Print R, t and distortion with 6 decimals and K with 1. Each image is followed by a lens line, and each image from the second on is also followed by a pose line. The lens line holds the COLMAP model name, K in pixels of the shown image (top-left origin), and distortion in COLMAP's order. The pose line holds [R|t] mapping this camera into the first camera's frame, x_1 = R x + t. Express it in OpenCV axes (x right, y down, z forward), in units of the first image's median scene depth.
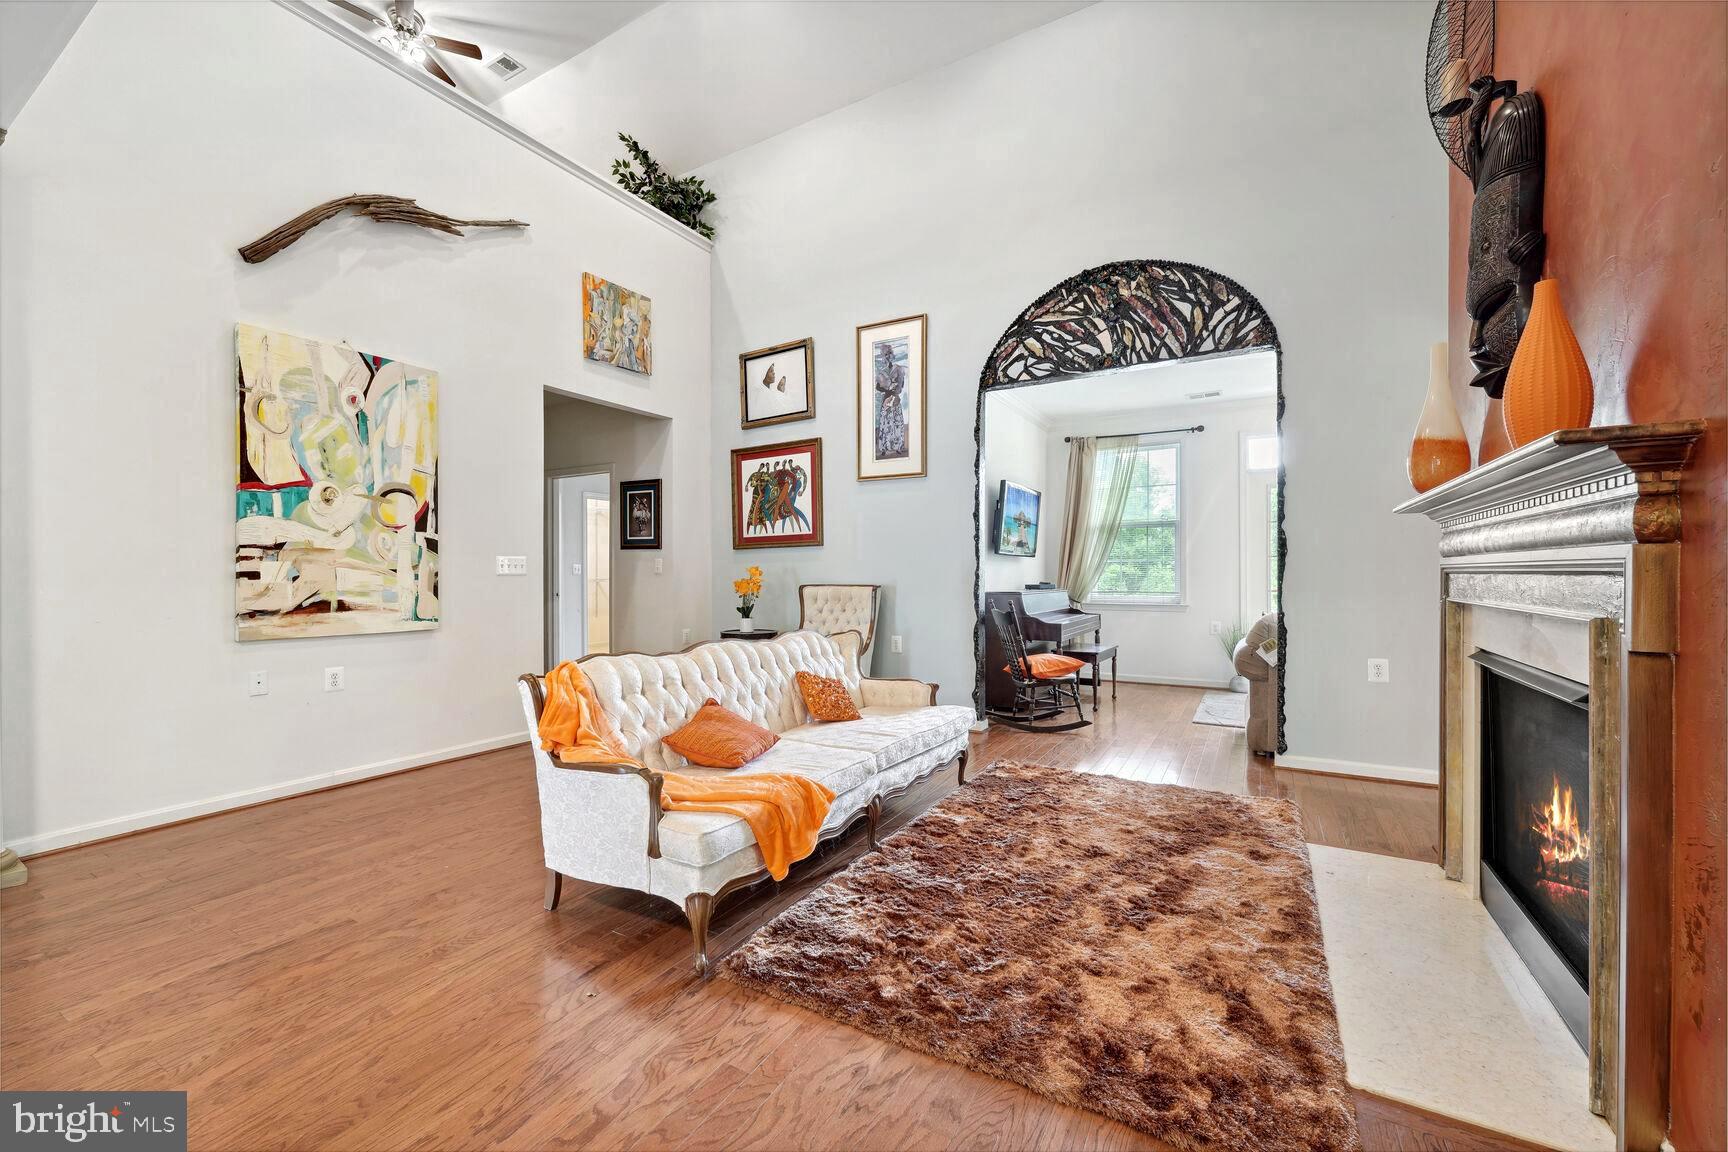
lens RADIAL K [[684.6, 0, 857.8], [0, 684.6, 576.2], [0, 0, 1]] dist [-0.001474, -0.000224]
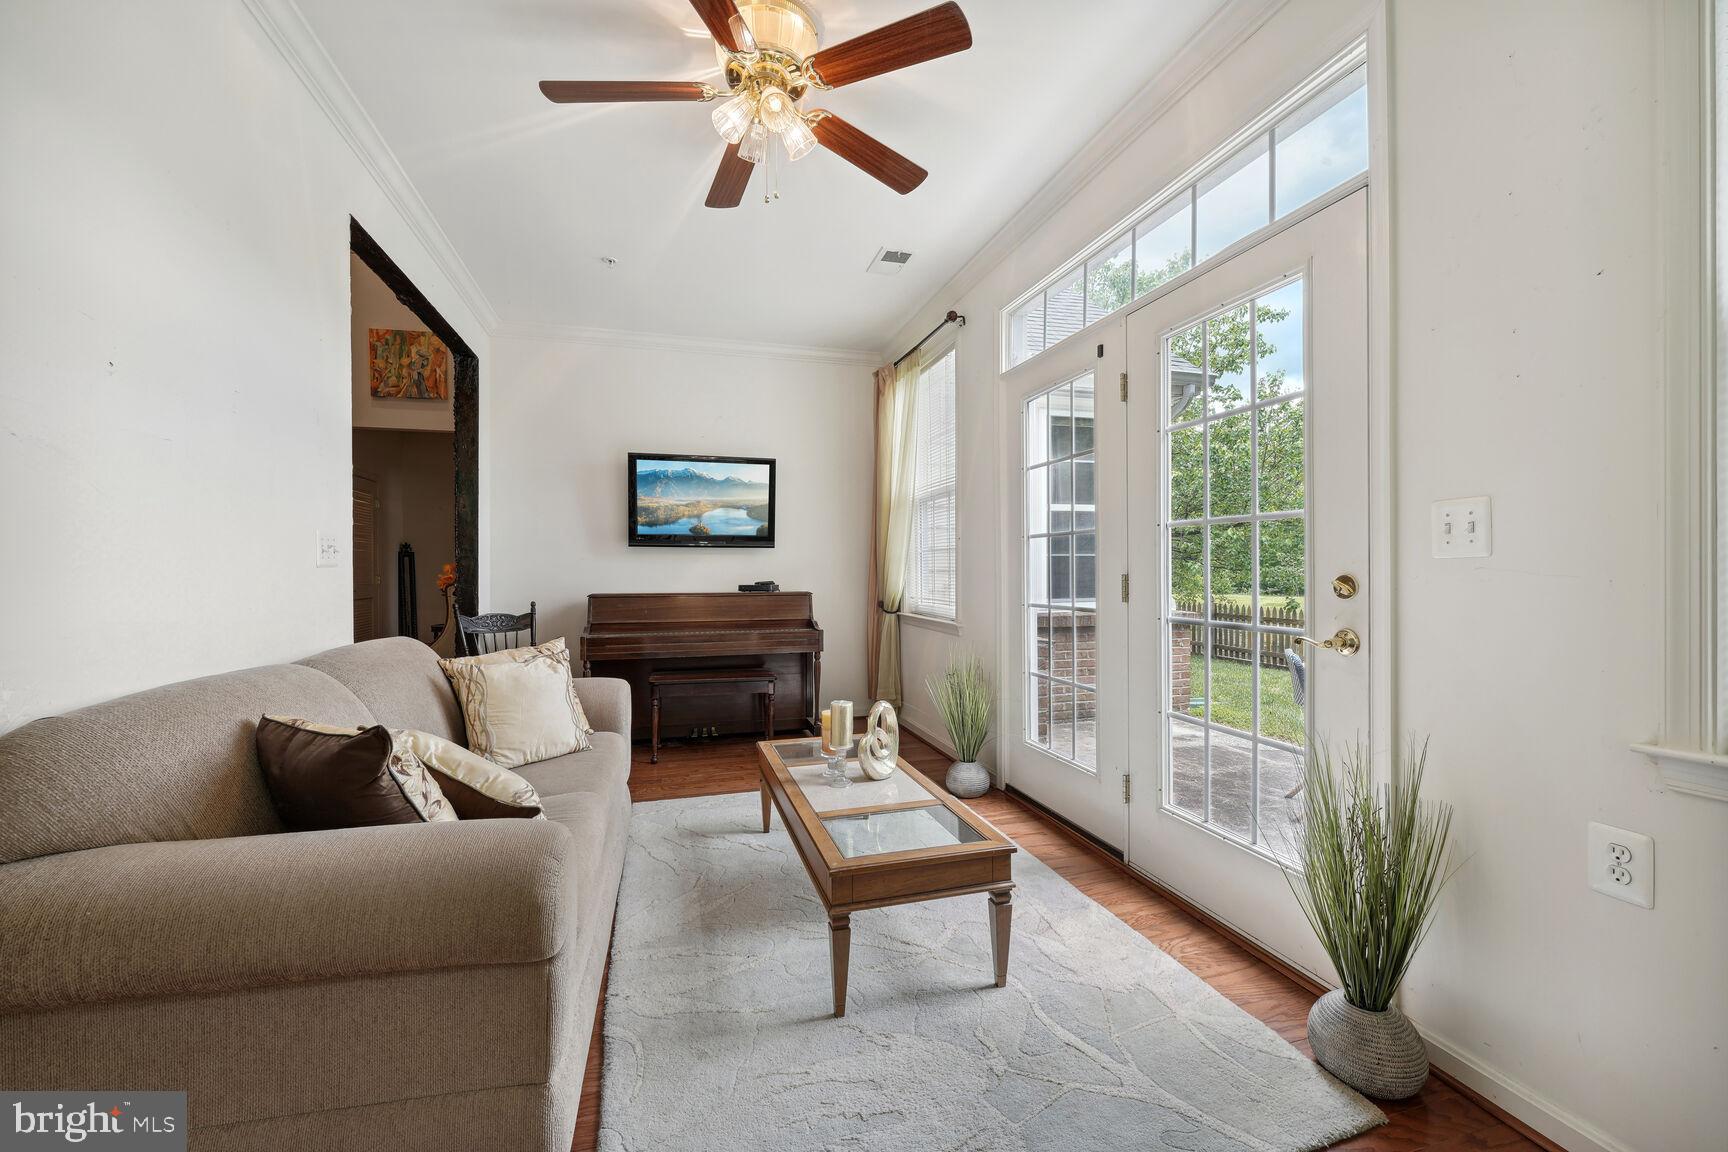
lens RADIAL K [[696.3, 0, 863.9], [0, 696.3, 568.4], [0, 0, 1]] dist [-0.001439, -0.000411]
pose [[0.721129, 0.004110, -0.692789, 0.984997], [-0.003527, 0.999991, 0.002261, -0.012153], [0.692792, 0.000813, 0.721137, 0.620671]]
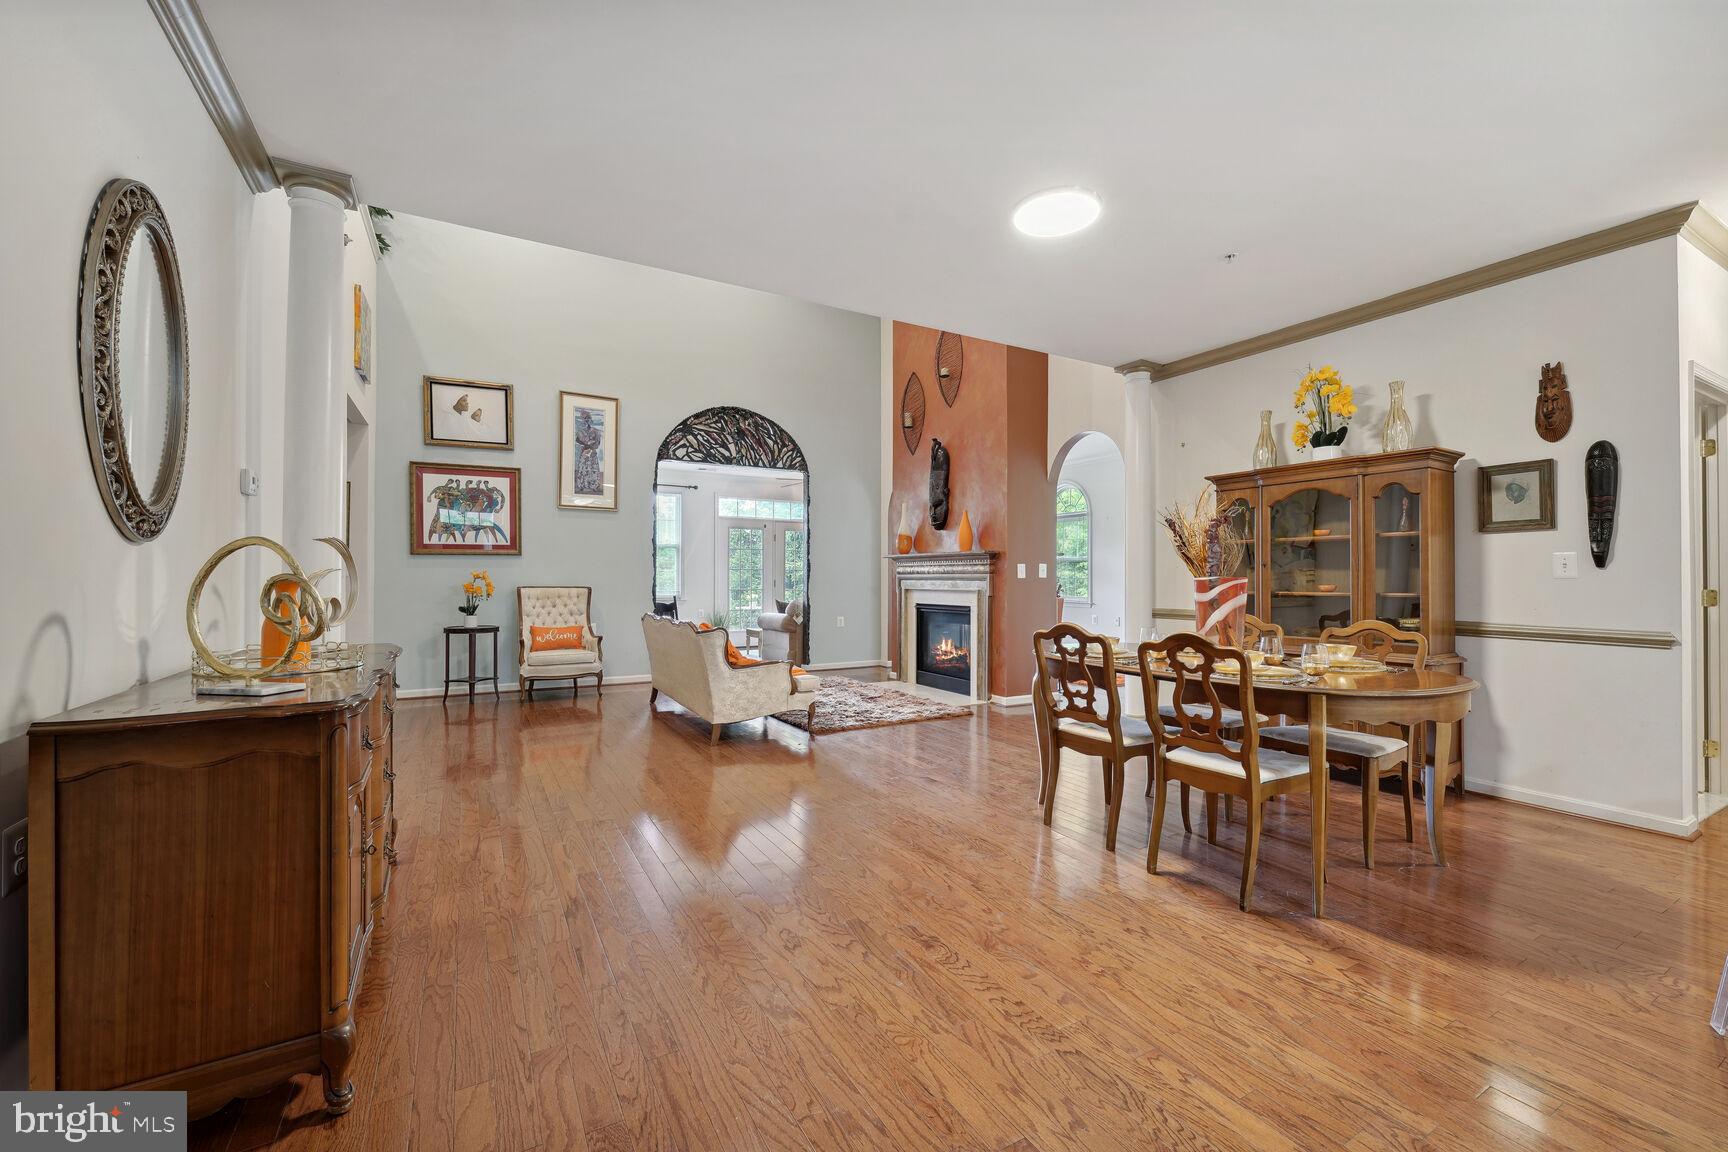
lens RADIAL K [[696.3, 0, 863.9], [0, 696.3, 568.4], [0, 0, 1]] dist [-0.001439, -0.000411]
pose [[0.501655, 0.016855, 0.864903, -0.893273], [-0.001972, 0.999830, -0.018340, 0.001577], [-0.865065, 0.007495, 0.501603, -0.181926]]
